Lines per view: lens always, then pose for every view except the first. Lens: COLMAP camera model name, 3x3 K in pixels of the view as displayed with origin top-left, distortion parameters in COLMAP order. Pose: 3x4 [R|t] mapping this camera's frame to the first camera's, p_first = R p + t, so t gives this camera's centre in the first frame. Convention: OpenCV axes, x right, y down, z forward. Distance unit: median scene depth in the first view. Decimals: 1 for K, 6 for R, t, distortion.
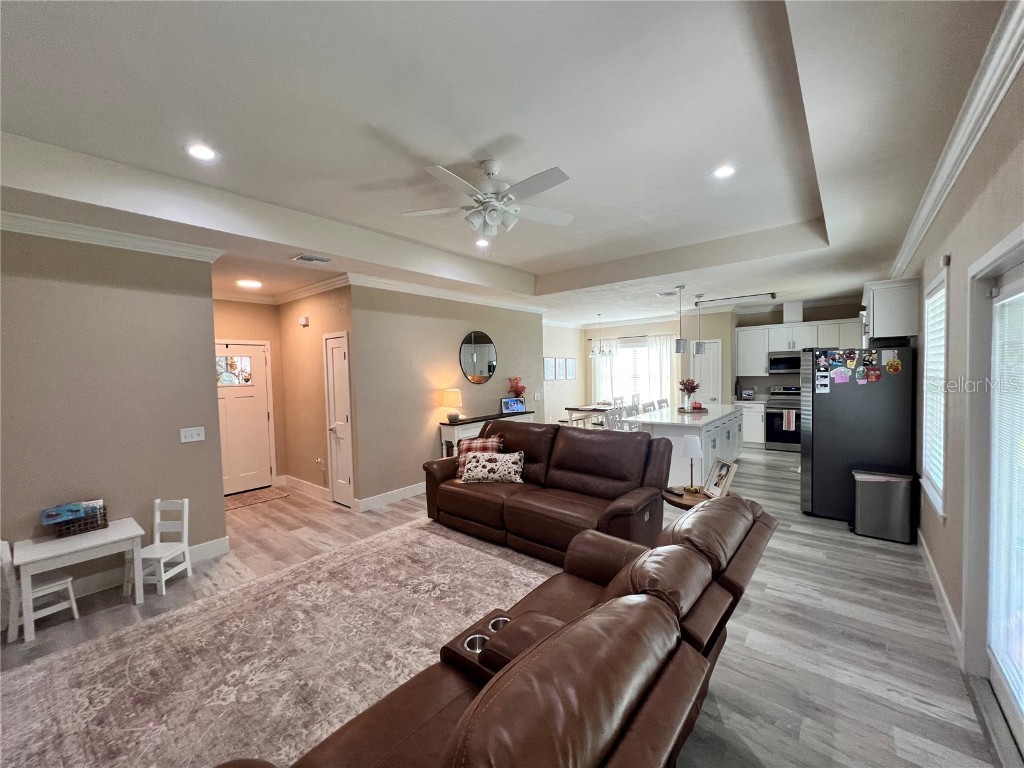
lens RADIAL K [[410.0, 0, 513.7], [0, 410.0, 386.1], [0, 0, 1]] dist [-0.001872, 0.001093]
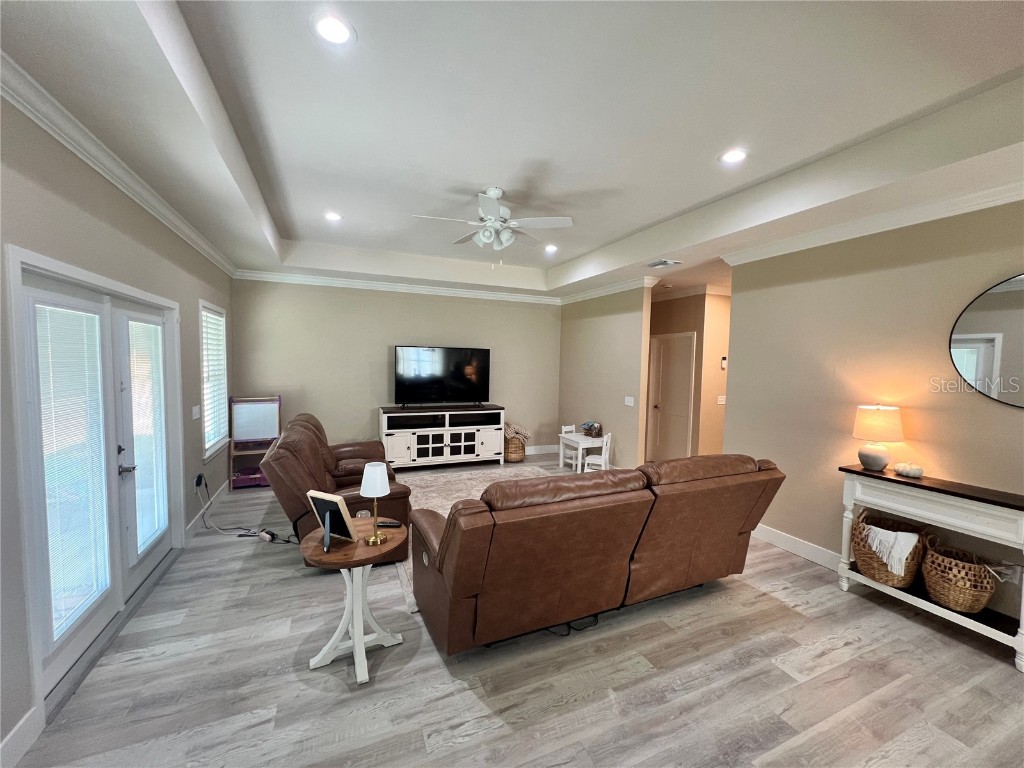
lens RADIAL K [[408.5, 0, 513.2], [0, 408.5, 384.5], [0, 0, 1]] dist [0.002366, 0.000395]
pose [[-0.451214, 0.068872, -0.889754, 0.703294], [-0.041286, 0.994339, 0.097905, -0.069778], [0.891460, 0.080911, -0.445816, 1.128403]]
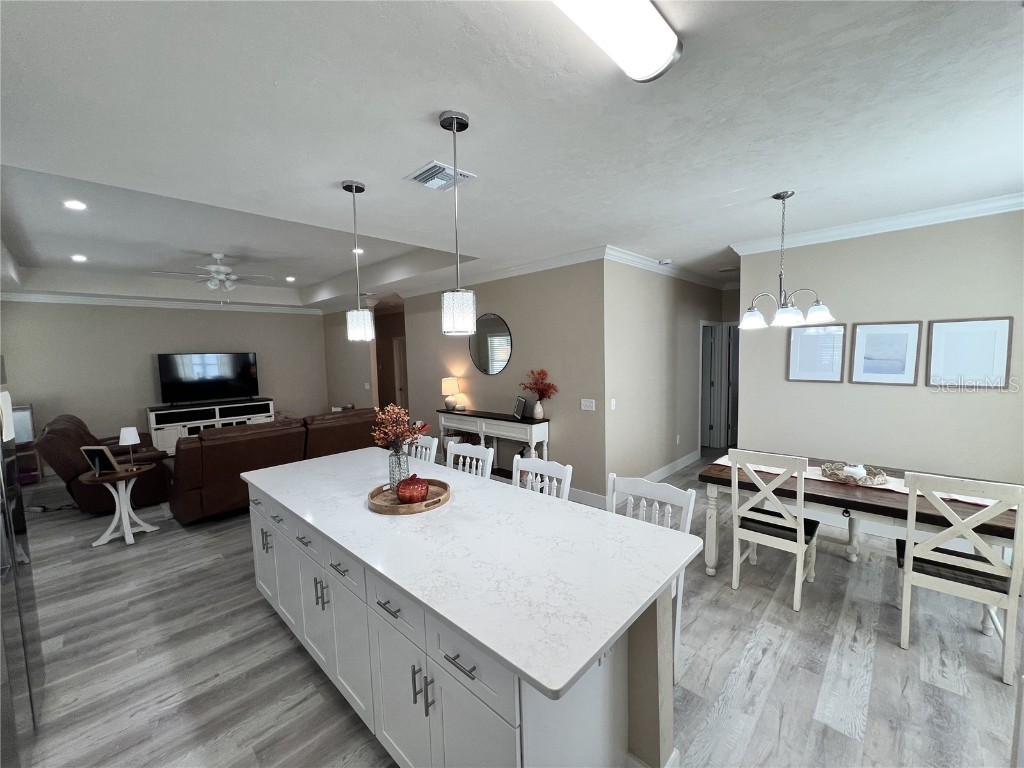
lens RADIAL K [[410.0, 0, 513.1], [0, 410.0, 385.0], [0, 0, 1]] dist [-0.001872, 0.001093]
pose [[-0.079117, 0.107589, -0.991042, 1.192067], [-0.010376, 0.994016, 0.108740, -0.121361], [0.996811, 0.018886, -0.077527, 1.716061]]
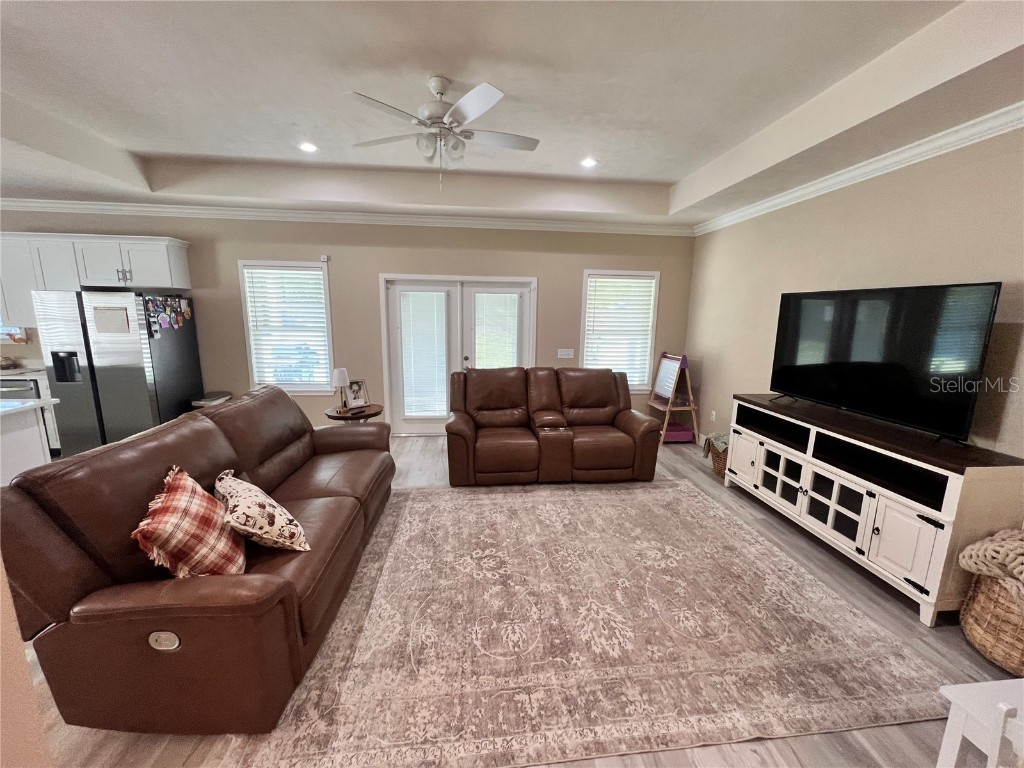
lens RADIAL K [[410.0, 0, 514.5], [0, 410.0, 386.2], [0, 0, 1]] dist [-0.001872, 0.001093]
pose [[-0.714162, -0.111826, 0.690990, -0.606444], [0.028008, 0.981801, 0.187837, -0.034356], [-0.699420, 0.153499, -0.698033, 1.124662]]
